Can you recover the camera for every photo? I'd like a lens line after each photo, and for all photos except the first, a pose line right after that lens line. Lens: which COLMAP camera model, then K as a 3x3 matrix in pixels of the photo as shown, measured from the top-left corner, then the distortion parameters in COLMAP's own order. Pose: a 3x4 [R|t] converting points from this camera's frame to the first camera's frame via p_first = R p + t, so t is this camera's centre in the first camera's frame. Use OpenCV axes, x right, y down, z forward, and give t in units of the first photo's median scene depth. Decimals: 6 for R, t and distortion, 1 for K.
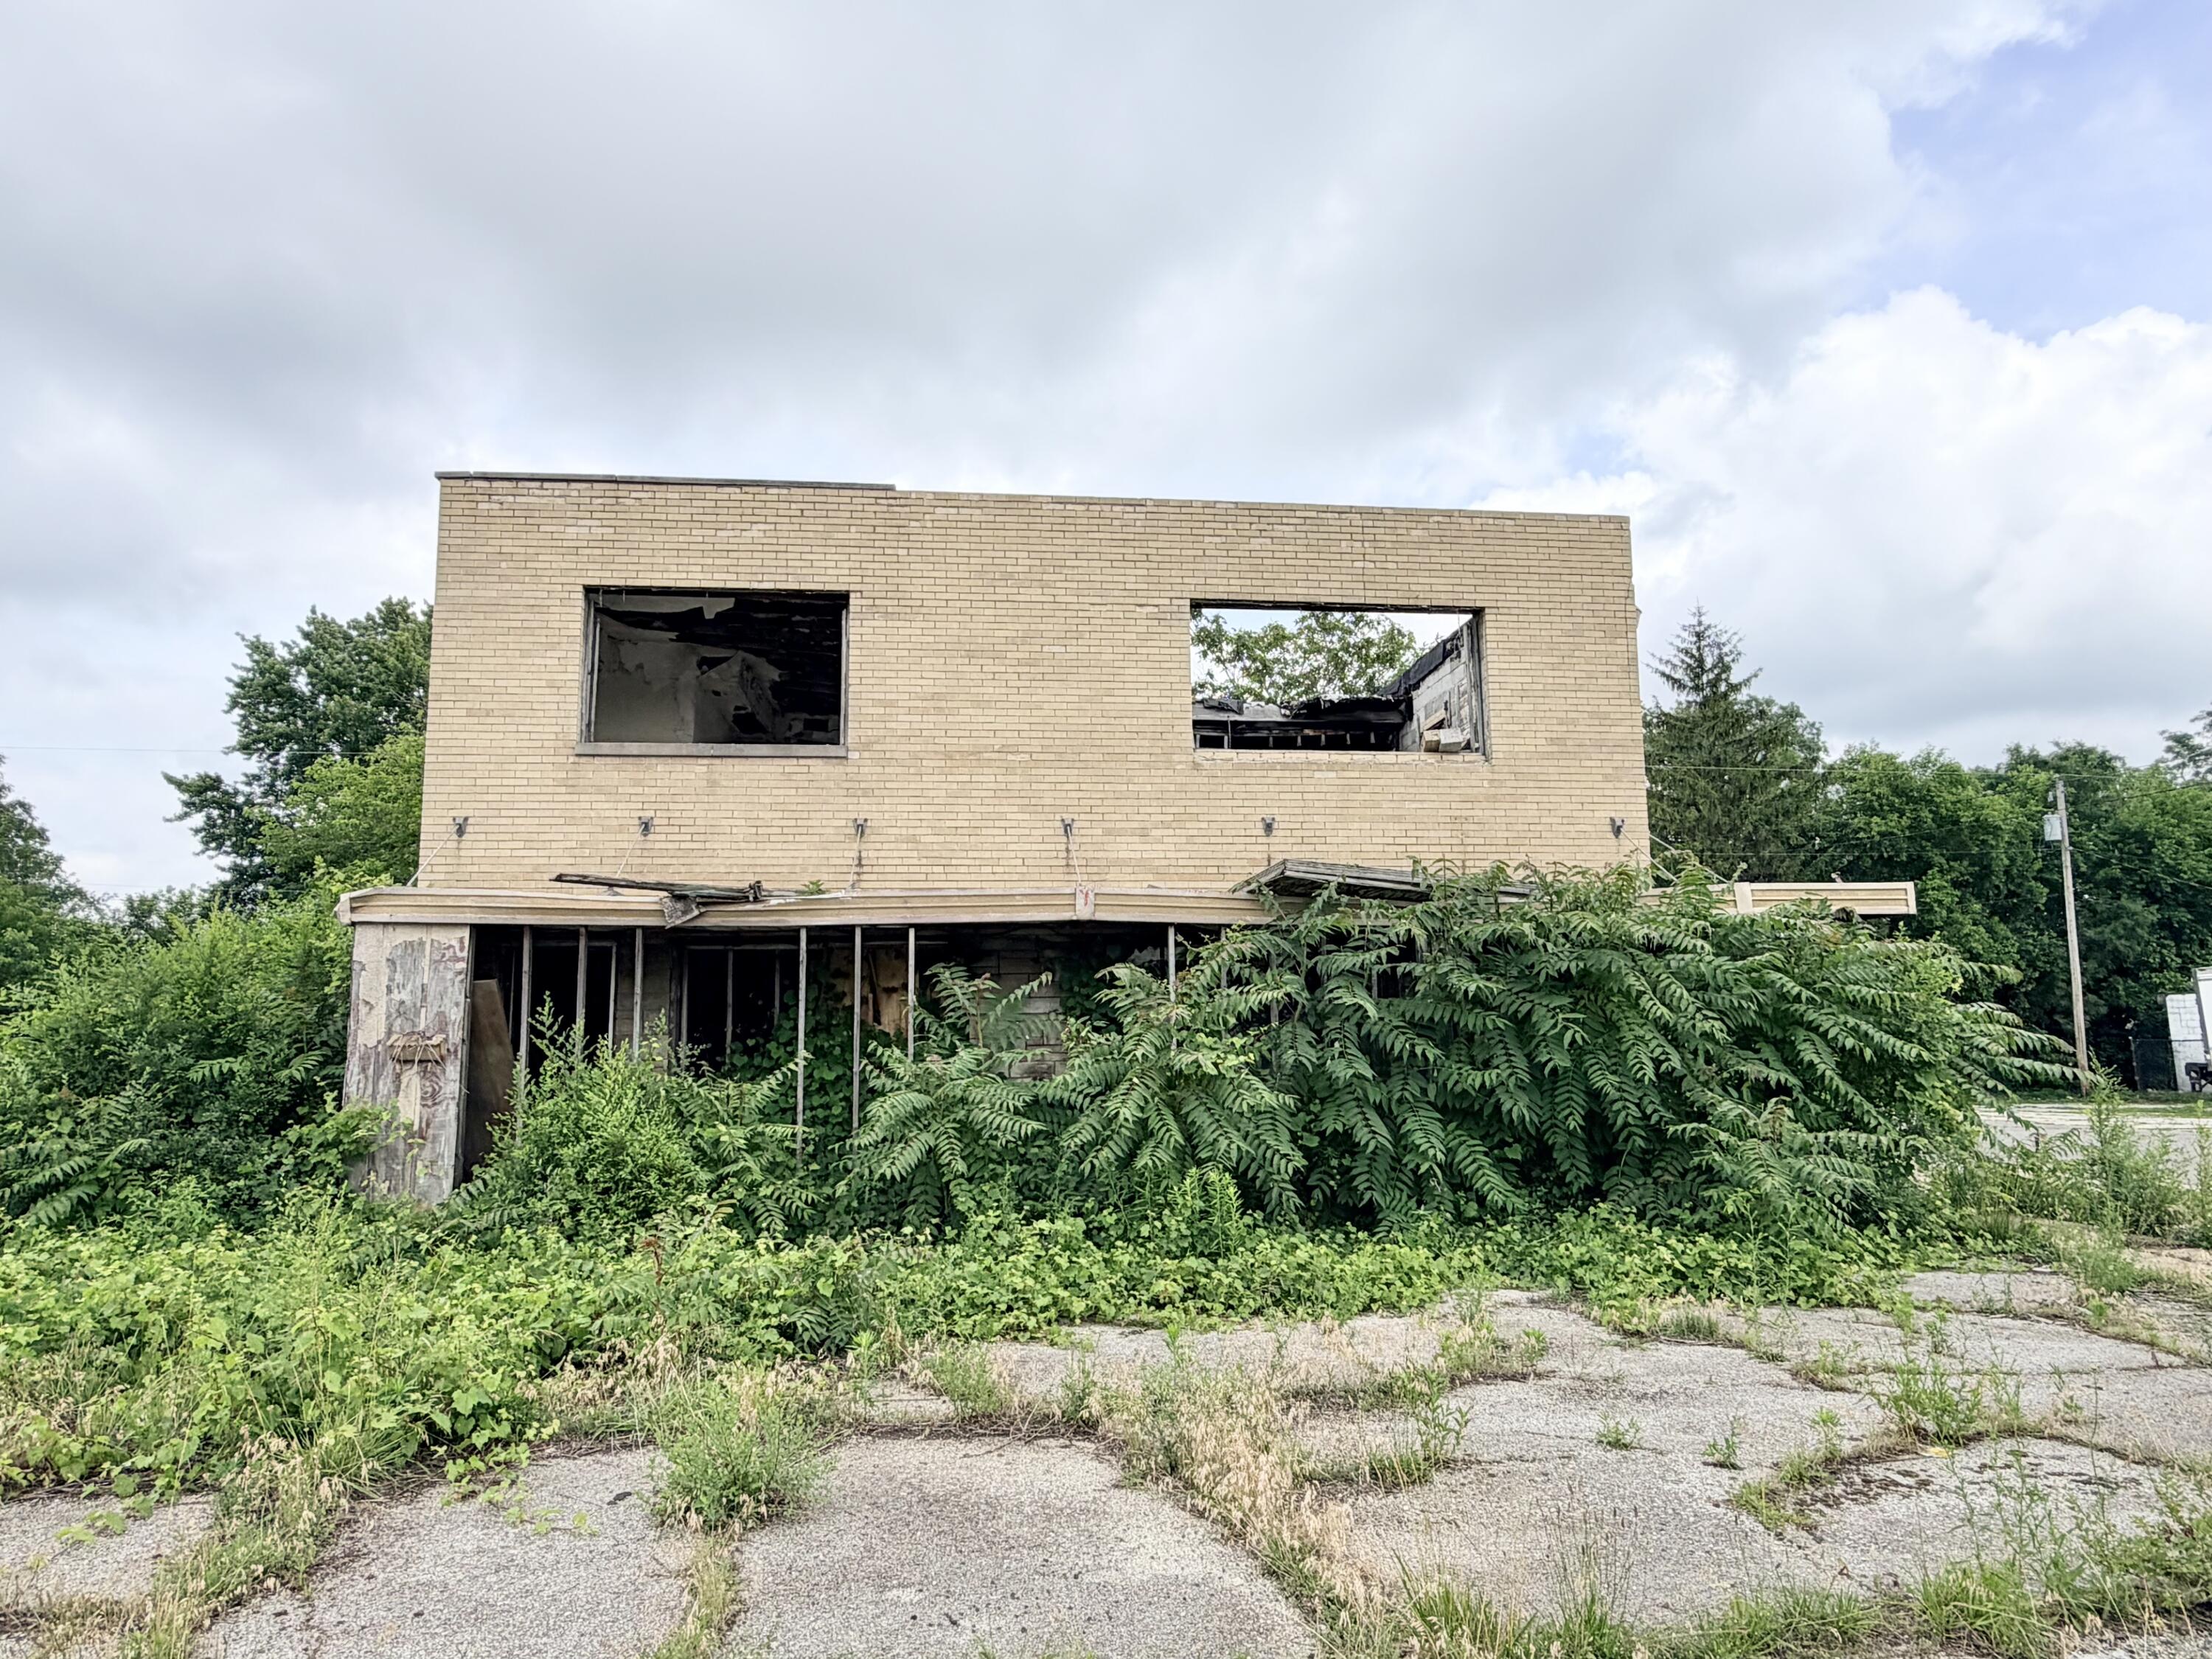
lens RADIAL K [[1371.5, 0, 1104.8], [0, 1371.5, 833.9], [0, 0, 1]] dist [0.003969, -0.000411]
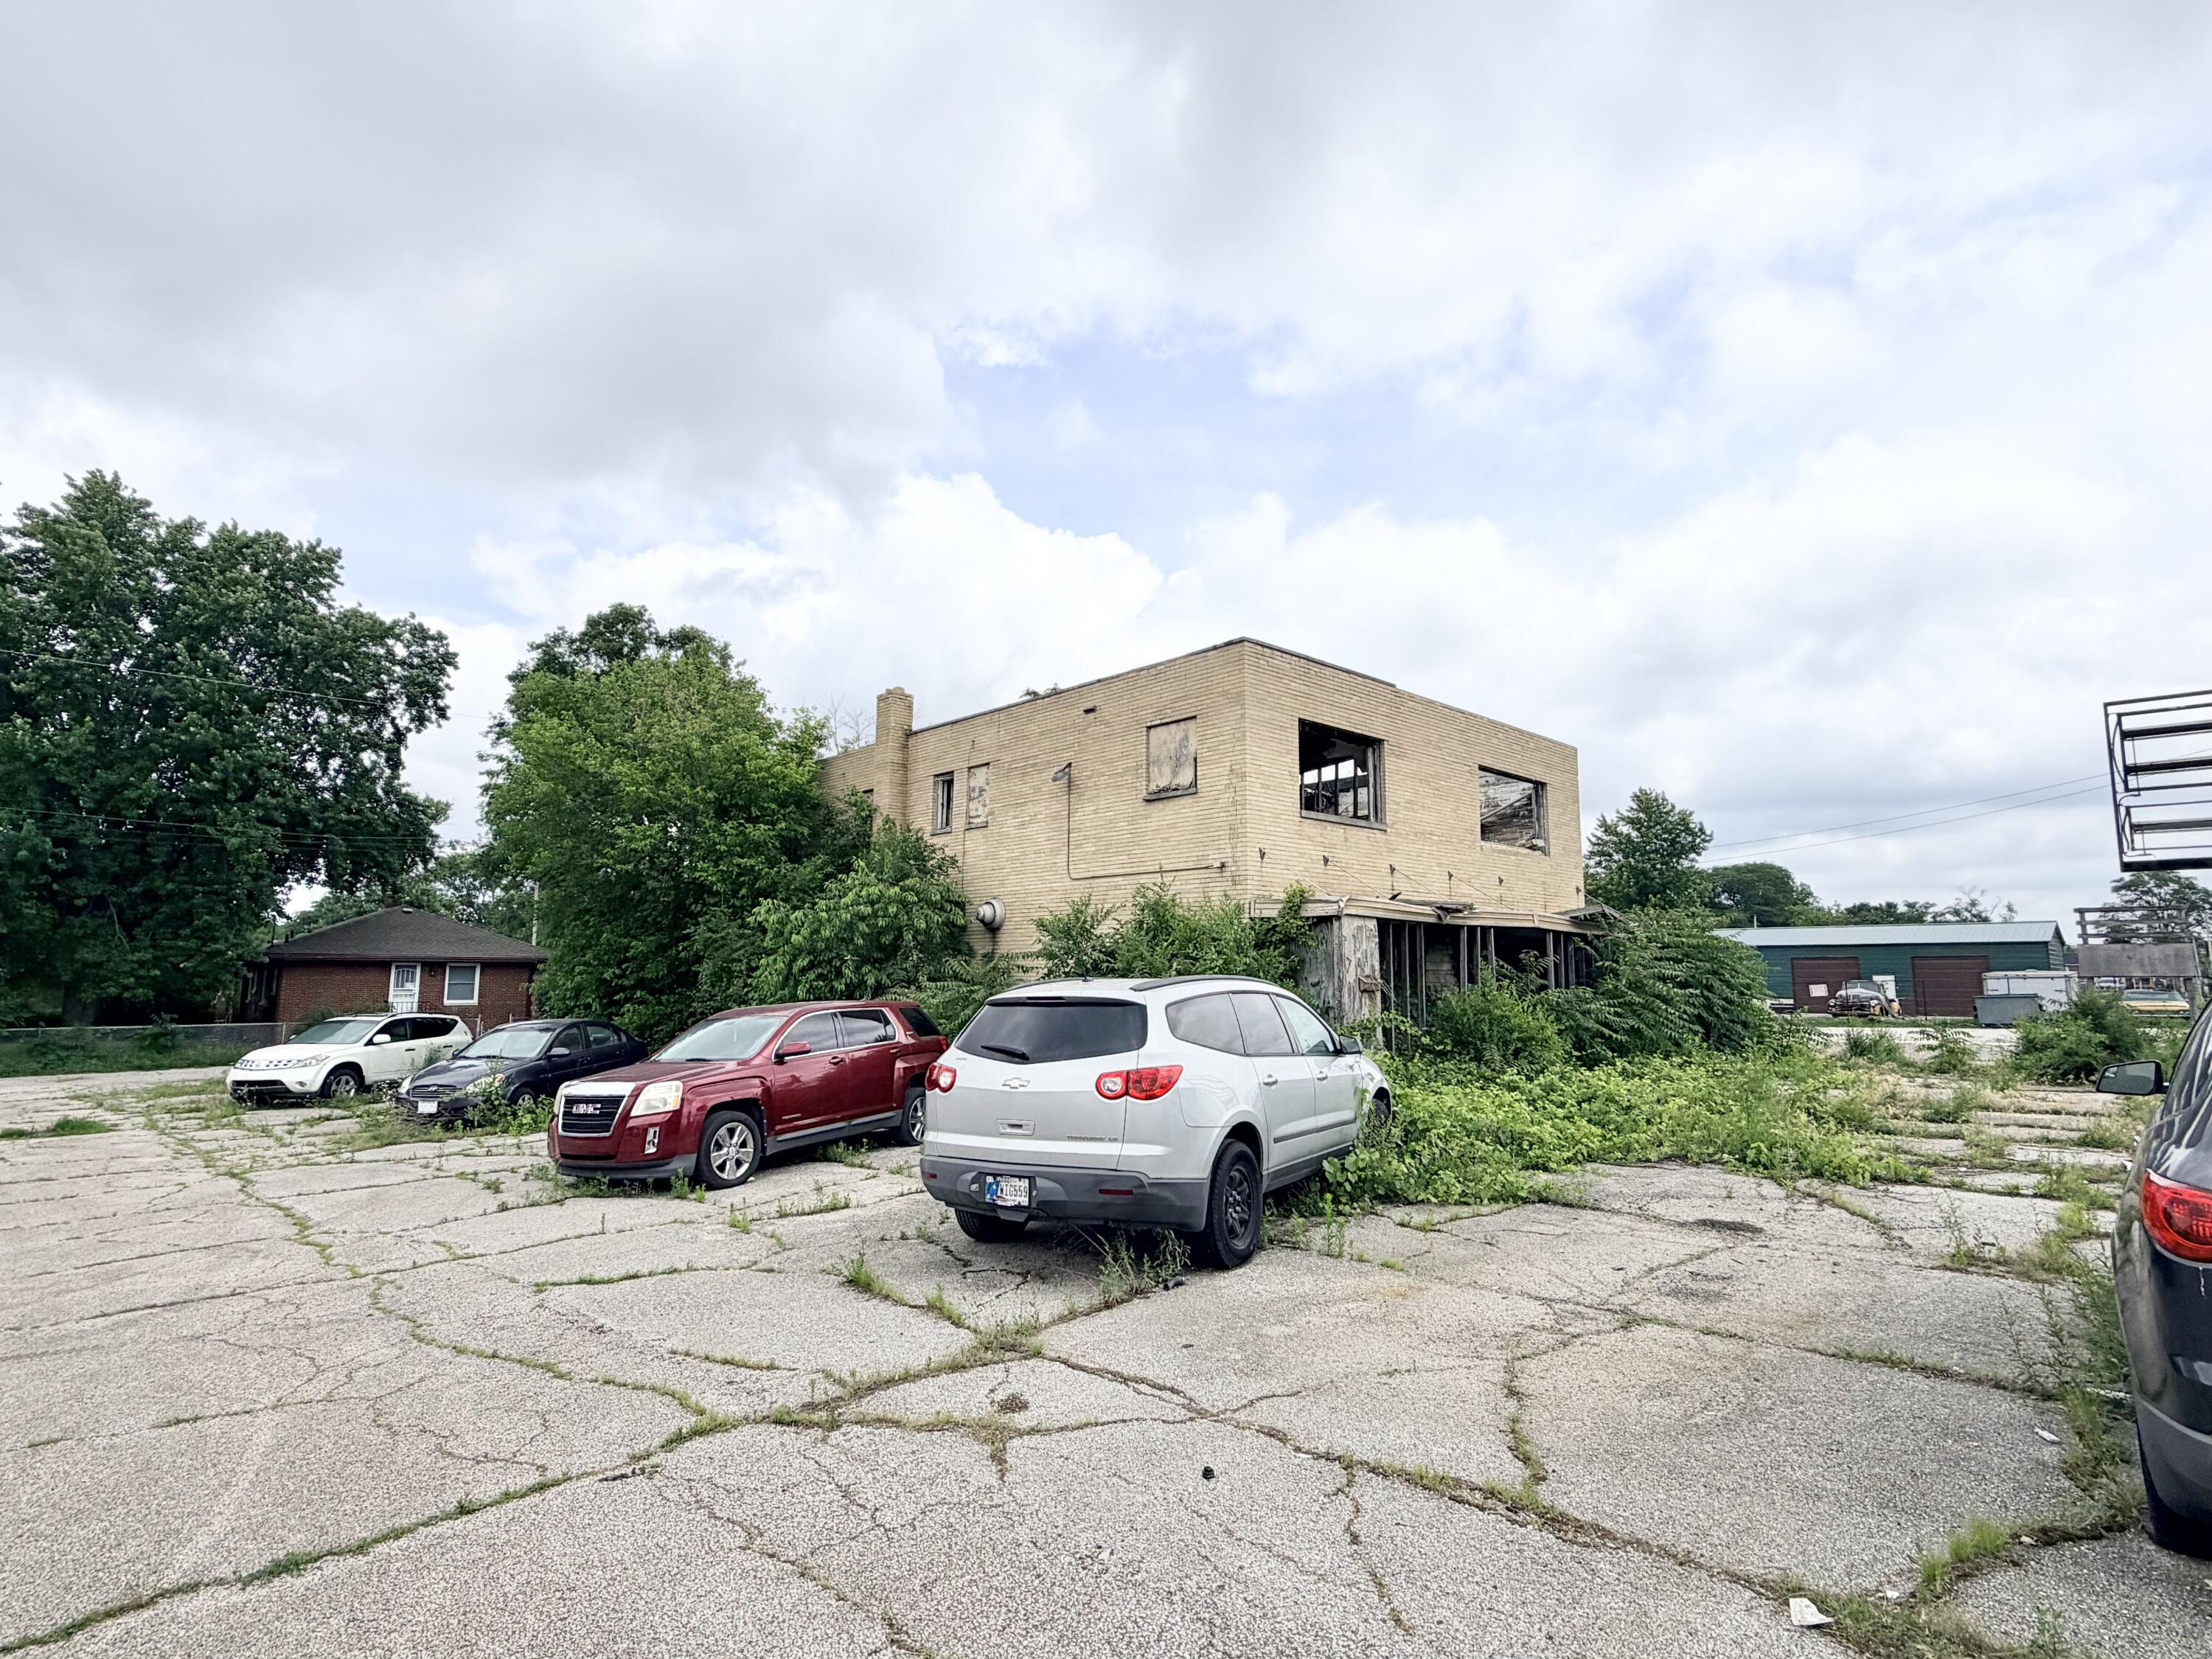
lens RADIAL K [[1101.7, 0, 1114.8], [0, 1101.7, 837.0], [0, 0, 1]] dist [-0.002415, -0.000005]
pose [[0.799269, 0.088708, 0.594390, -1.711661], [-0.095014, 0.995259, -0.020771, 0.023308], [-0.593415, -0.039874, 0.803909, 0.023164]]
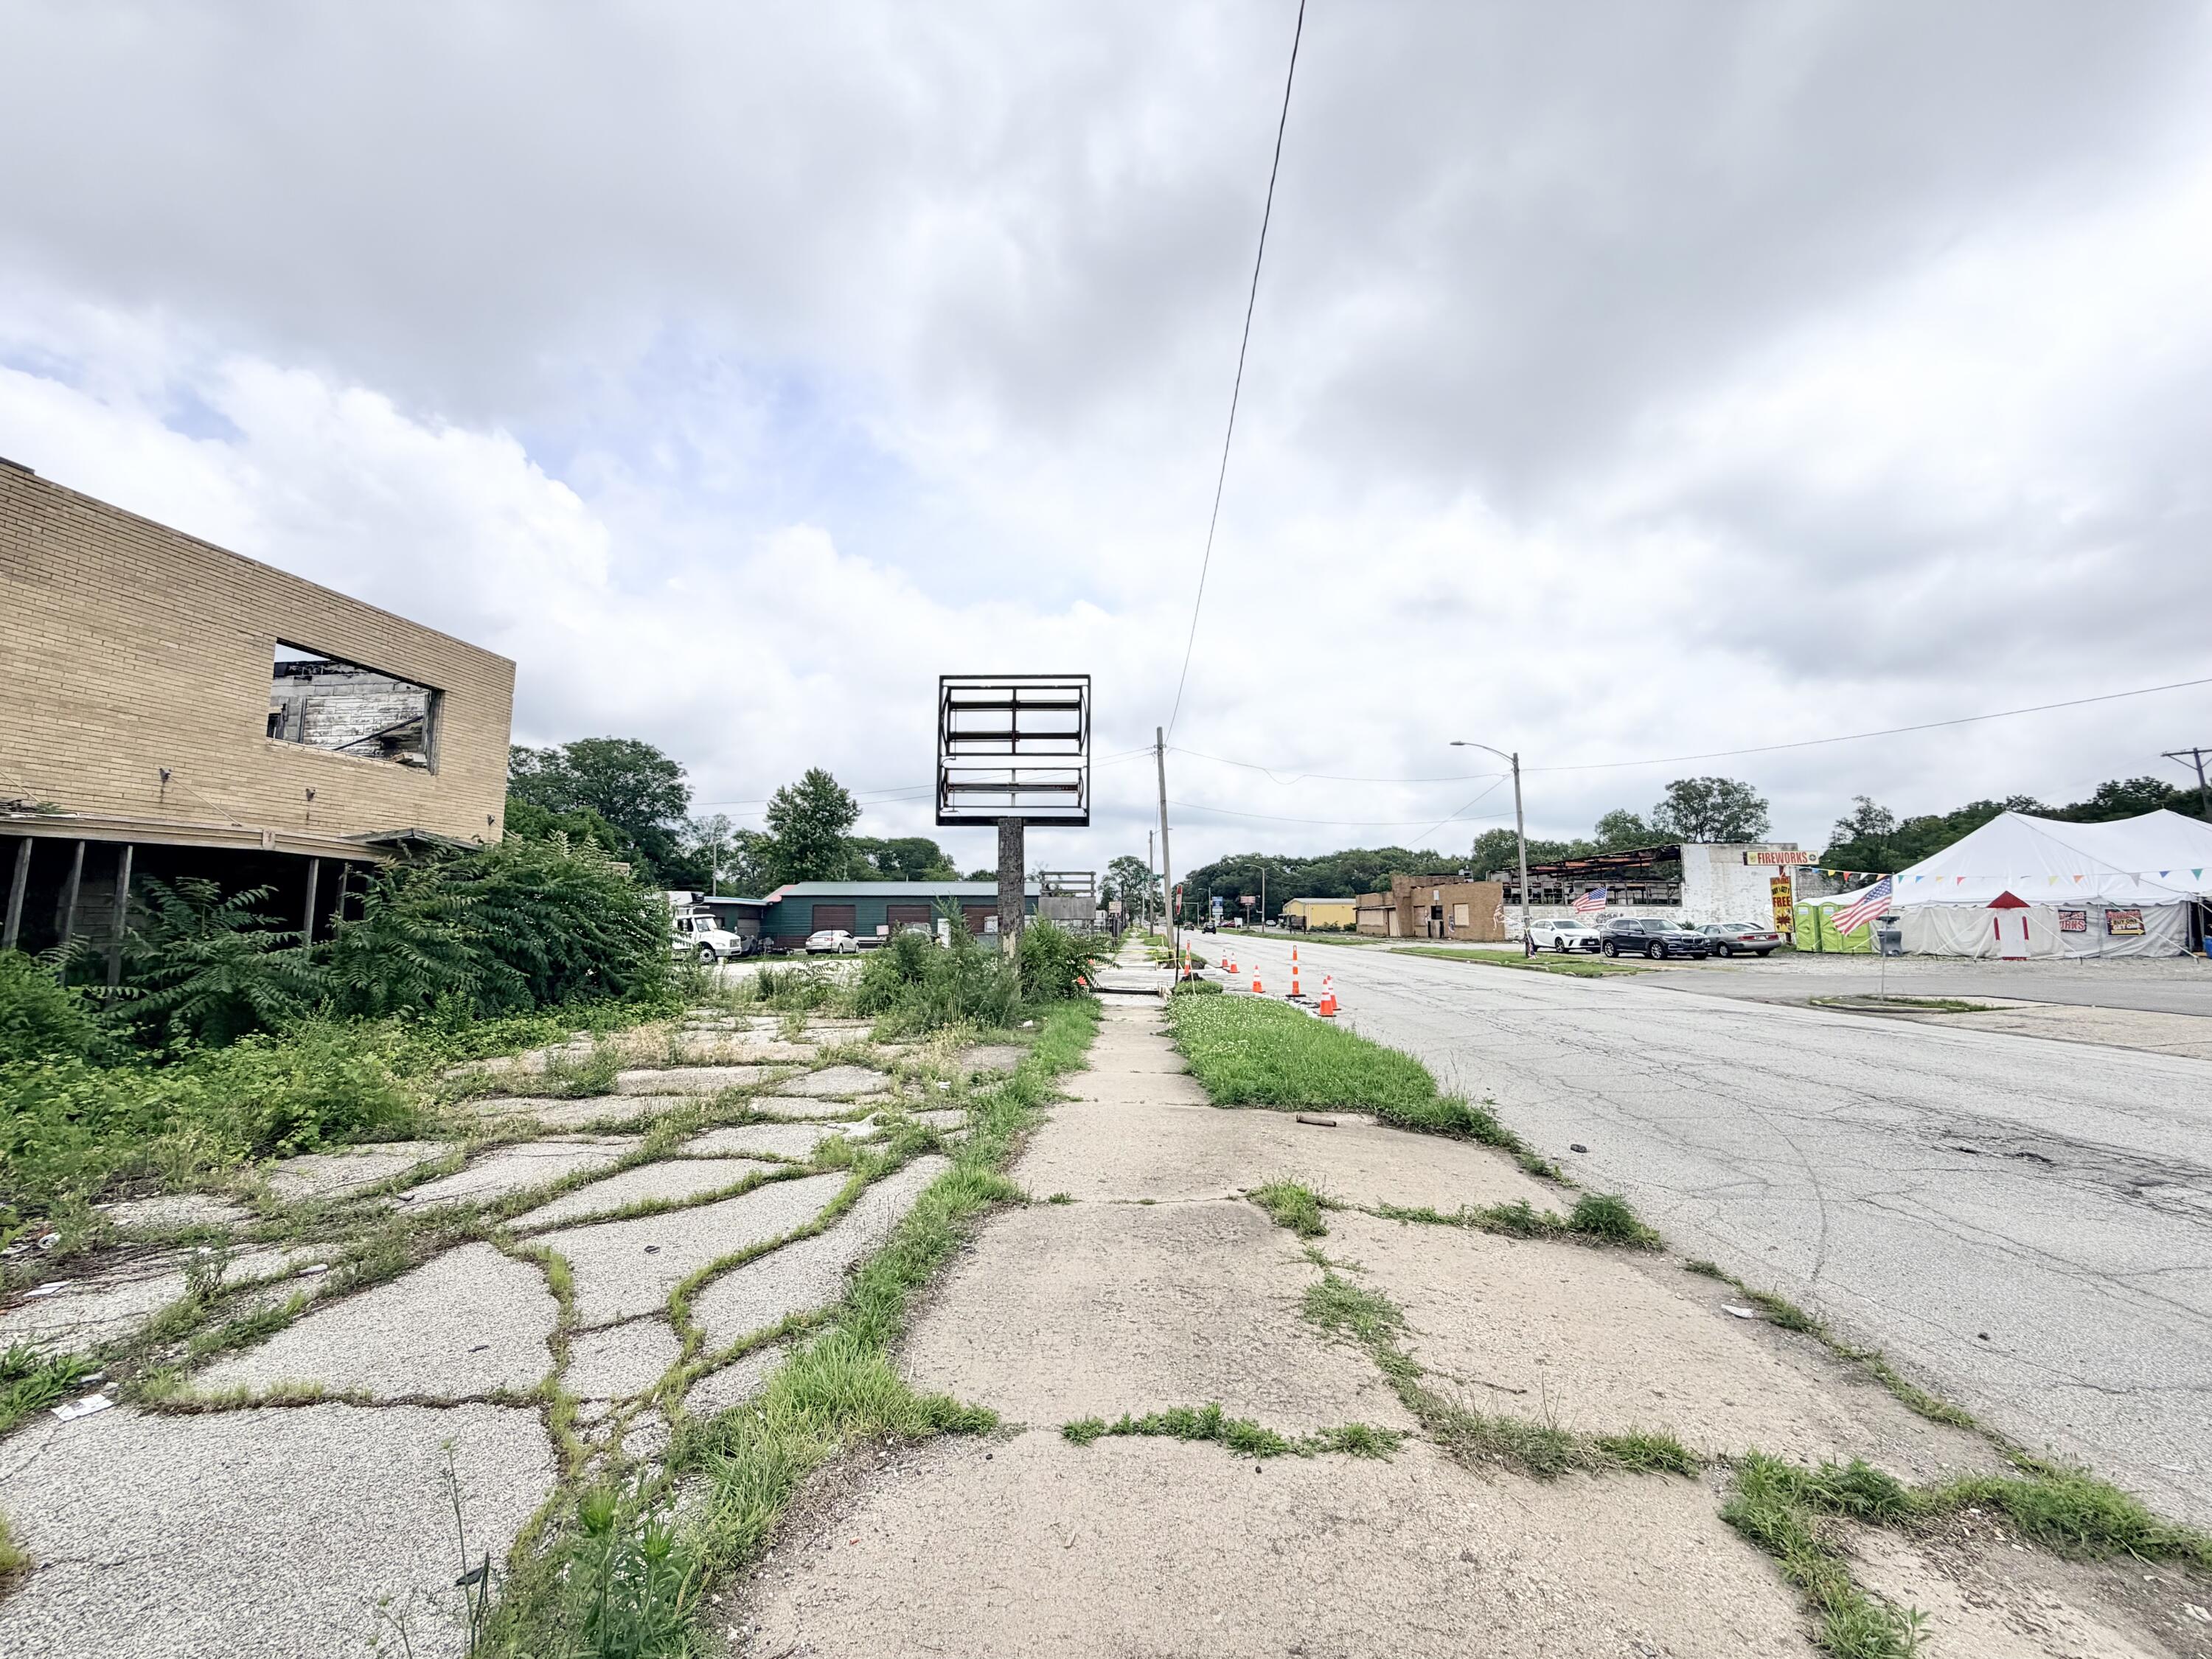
lens RADIAL K [[875.2, 0, 1103.0], [0, 875.2, 826.4], [0, 0, 1]] dist [0.002106, 0.000290]
pose [[0.207524, 0.116852, 0.971226, -0.866731], [-0.139803, 0.986191, -0.088780, -0.009840], [-0.968189, -0.117356, 0.220995, -0.155321]]
